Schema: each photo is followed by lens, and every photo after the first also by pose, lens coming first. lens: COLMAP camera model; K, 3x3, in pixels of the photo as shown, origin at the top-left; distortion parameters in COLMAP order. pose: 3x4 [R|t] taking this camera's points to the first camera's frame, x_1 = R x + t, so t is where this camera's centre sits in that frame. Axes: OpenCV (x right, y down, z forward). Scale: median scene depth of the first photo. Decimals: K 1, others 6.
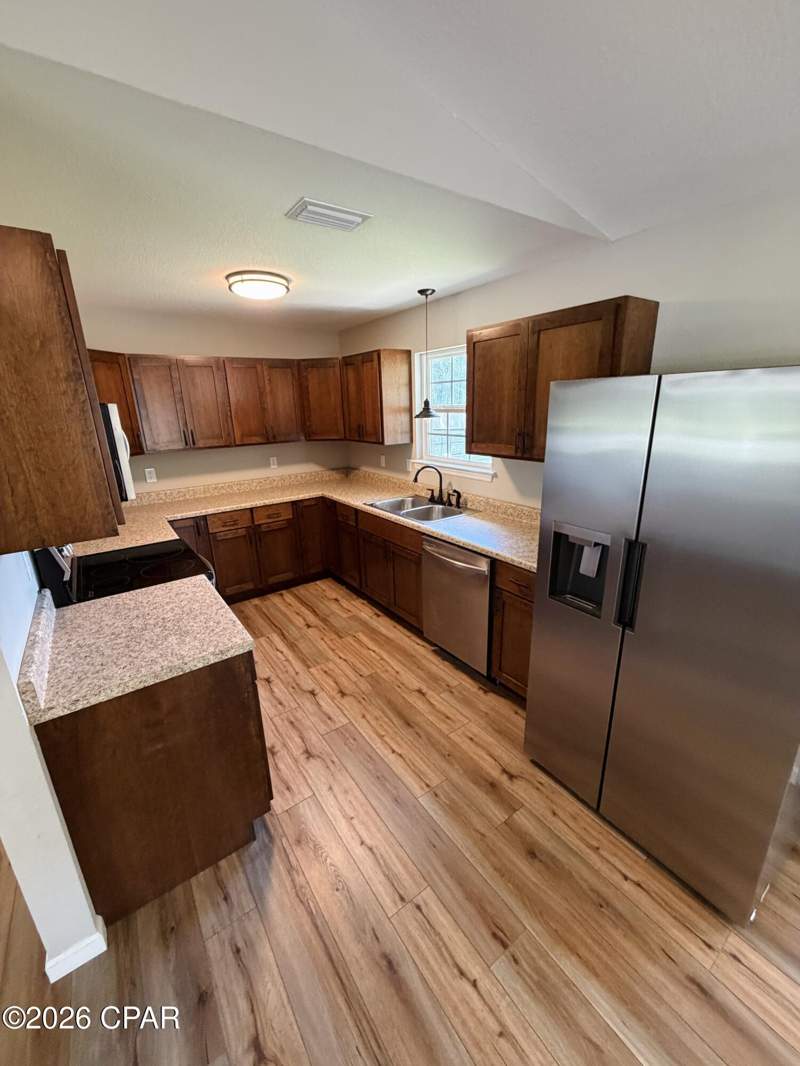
lens RADIAL K [[423.6, 0, 400.0], [0, 423.6, 533.0], [0, 0, 1]] dist [0.001945, -0.000150]
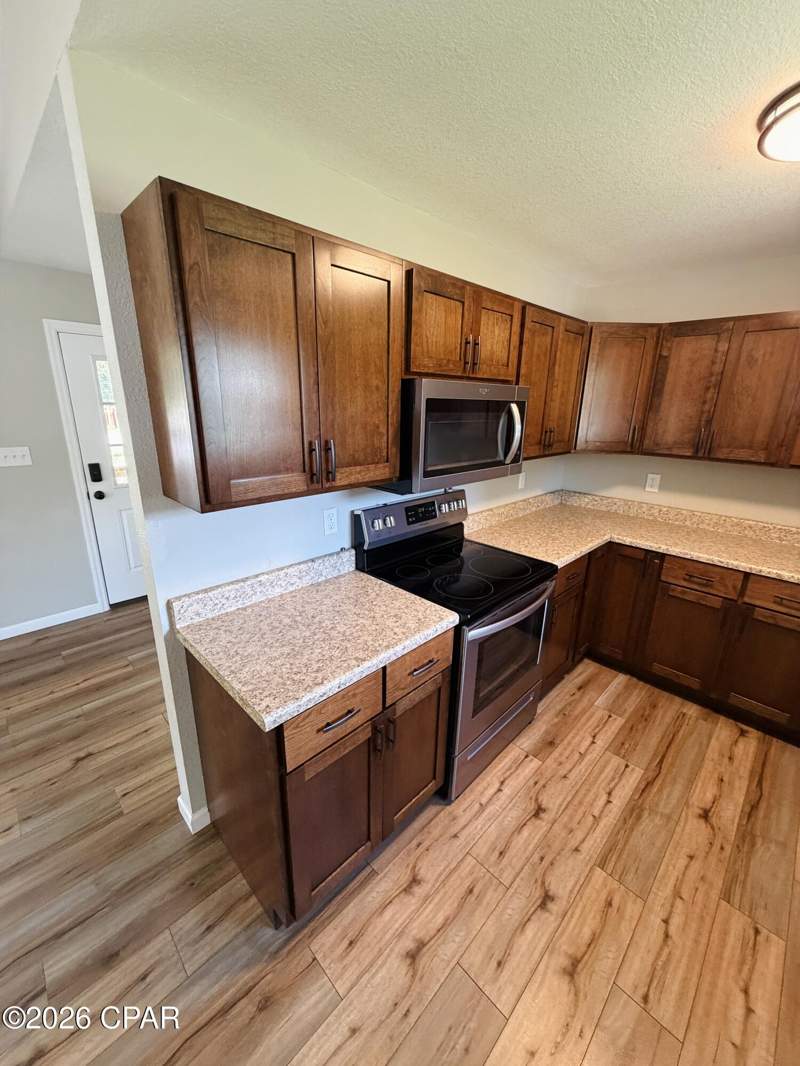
lens RADIAL K [[423.6, 0, 400.0], [0, 423.6, 533.0], [0, 0, 1]] dist [0.001945, -0.000150]
pose [[0.163034, 0.321972, -0.932606, 0.109912], [-0.313475, 0.913177, 0.260464, -0.129379], [0.935496, 0.249884, 0.249809, 0.464635]]
